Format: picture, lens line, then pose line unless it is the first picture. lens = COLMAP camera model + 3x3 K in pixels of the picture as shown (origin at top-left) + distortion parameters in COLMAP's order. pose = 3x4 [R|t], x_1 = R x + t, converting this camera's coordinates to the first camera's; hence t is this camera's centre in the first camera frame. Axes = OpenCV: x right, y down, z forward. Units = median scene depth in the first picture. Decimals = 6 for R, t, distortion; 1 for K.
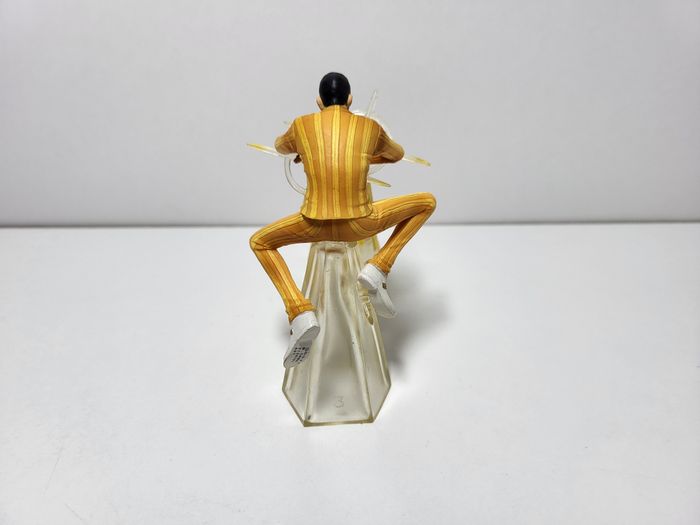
lens RADIAL K [[535.3, 0, 350.9], [0, 535.3, 264.5], [0, 0, 1]] dist [0.003633, -0.004896]
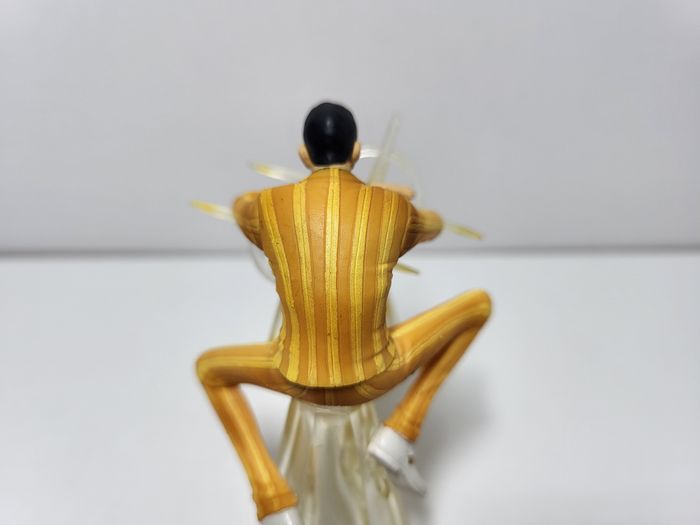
lens RADIAL K [[535.3, 0, 348.9], [0, 535.3, 260.3], [0, 0, 1]] dist [0.003633, -0.004896]
pose [[0.999992, 0.002643, 0.003130, -0.012472], [-0.003004, 0.992565, 0.121677, -0.278721], [-0.002786, -0.121685, 0.992565, 0.444197]]
